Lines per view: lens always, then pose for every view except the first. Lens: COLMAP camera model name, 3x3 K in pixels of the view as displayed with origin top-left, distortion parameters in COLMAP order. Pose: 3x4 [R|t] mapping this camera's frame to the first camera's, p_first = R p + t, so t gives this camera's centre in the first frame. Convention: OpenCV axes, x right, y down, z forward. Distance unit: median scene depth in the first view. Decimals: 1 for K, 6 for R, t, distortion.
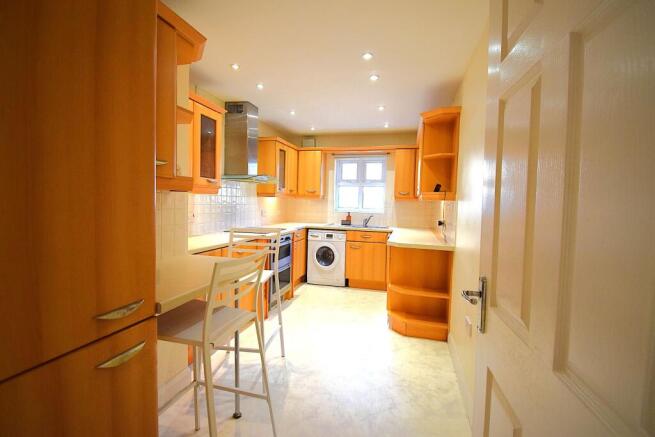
lens RADIAL K [[287.8, 0, 324.1], [0, 287.8, 216.4], [0, 0, 1]] dist [0.018376, -0.021887]
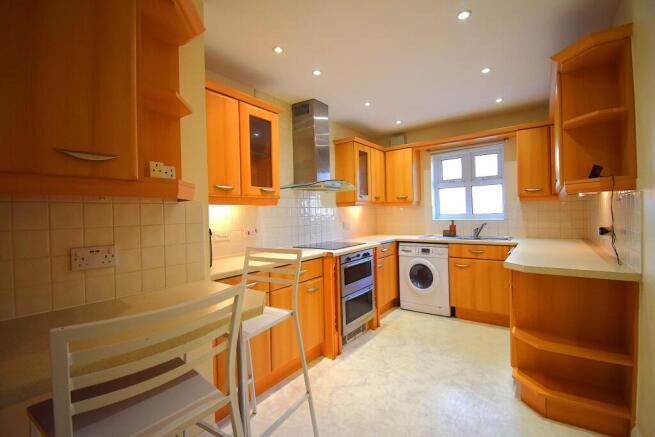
lens RADIAL K [[287.8, 0, 324.1], [0, 287.8, 216.4], [0, 0, 1]] dist [0.018376, -0.021887]
pose [[0.931377, -0.046745, -0.361042, 0.051773], [0.031960, 0.998392, -0.046819, 0.001507], [0.362650, 0.032068, 0.931373, 0.157741]]
